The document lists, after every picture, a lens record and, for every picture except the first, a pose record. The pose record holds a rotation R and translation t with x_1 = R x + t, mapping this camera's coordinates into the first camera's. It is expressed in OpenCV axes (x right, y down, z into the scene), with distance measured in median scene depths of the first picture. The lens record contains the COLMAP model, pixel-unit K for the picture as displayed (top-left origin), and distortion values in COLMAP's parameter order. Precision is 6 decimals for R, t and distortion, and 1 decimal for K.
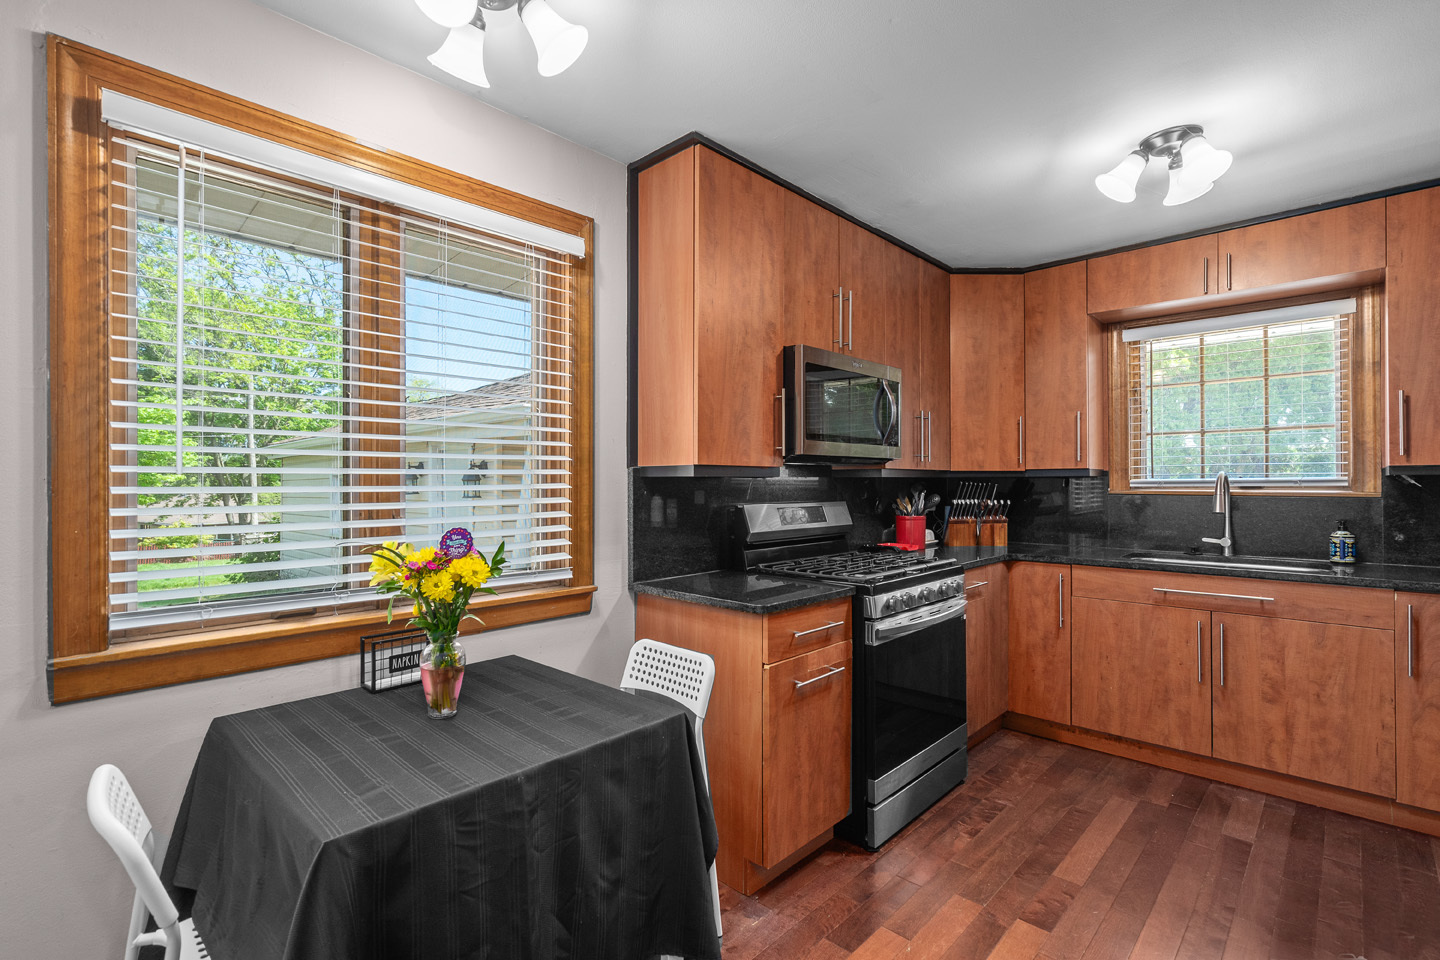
lens RADIAL K [[653.7, 0, 716.9], [0, 653.7, 489.2], [0, 0, 1]] dist [-0.014253, 0.000464]
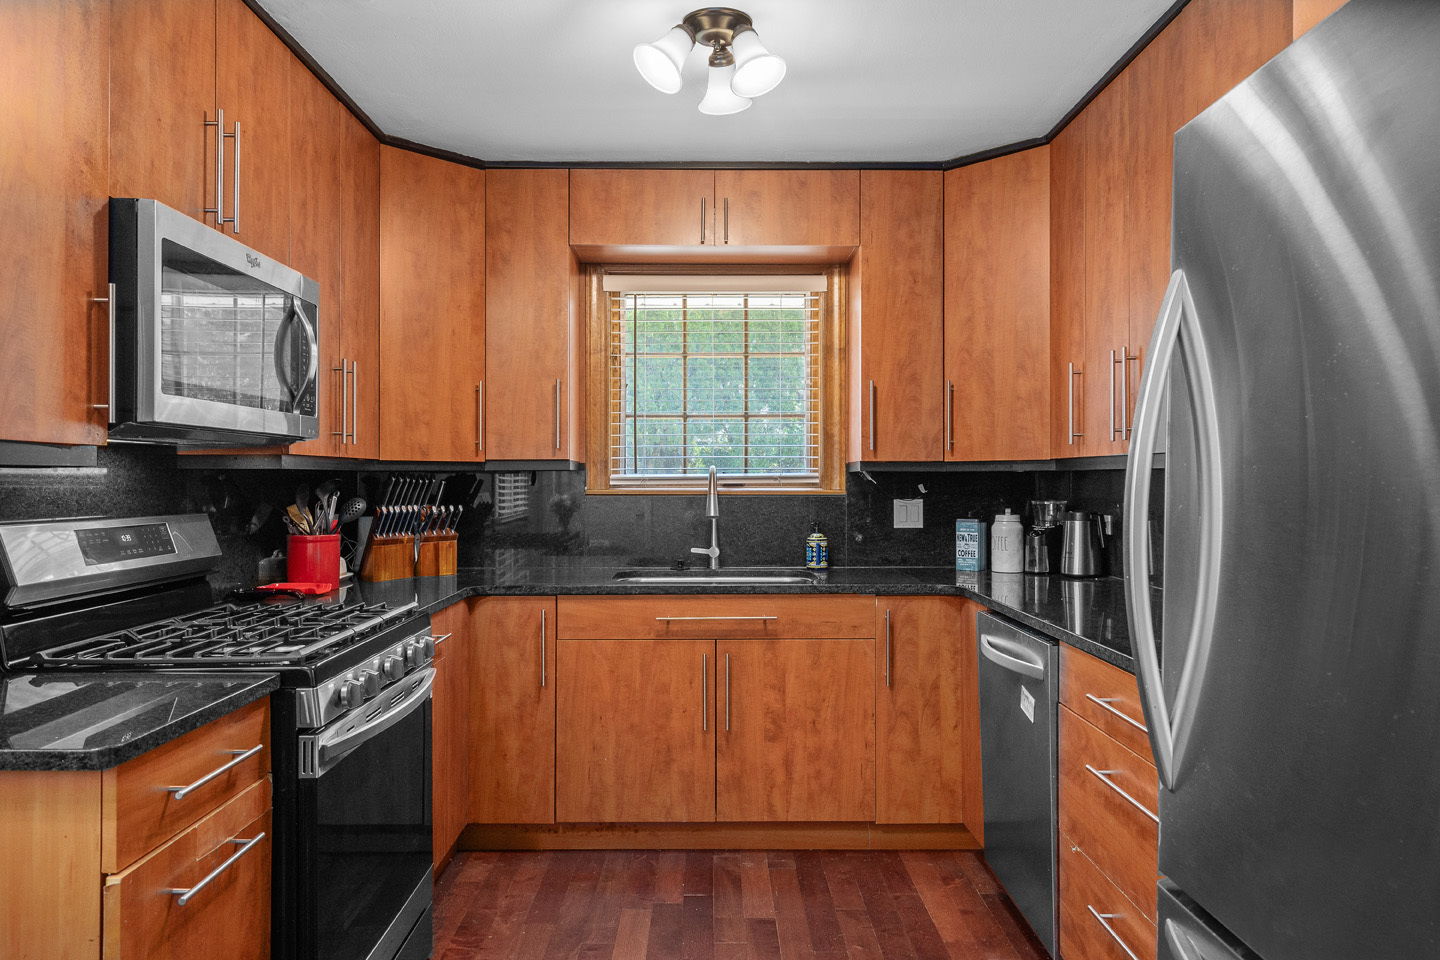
lens RADIAL K [[955.5, 0, 717.3], [0, 955.5, 484.5], [0, 0, 1]] dist [0.002429, 0.001333]
pose [[0.715125, -0.002849, 0.698991, -0.057291], [0.006502, 0.999976, -0.002575, -0.000588], [-0.698967, 0.006386, 0.715126, 0.142827]]
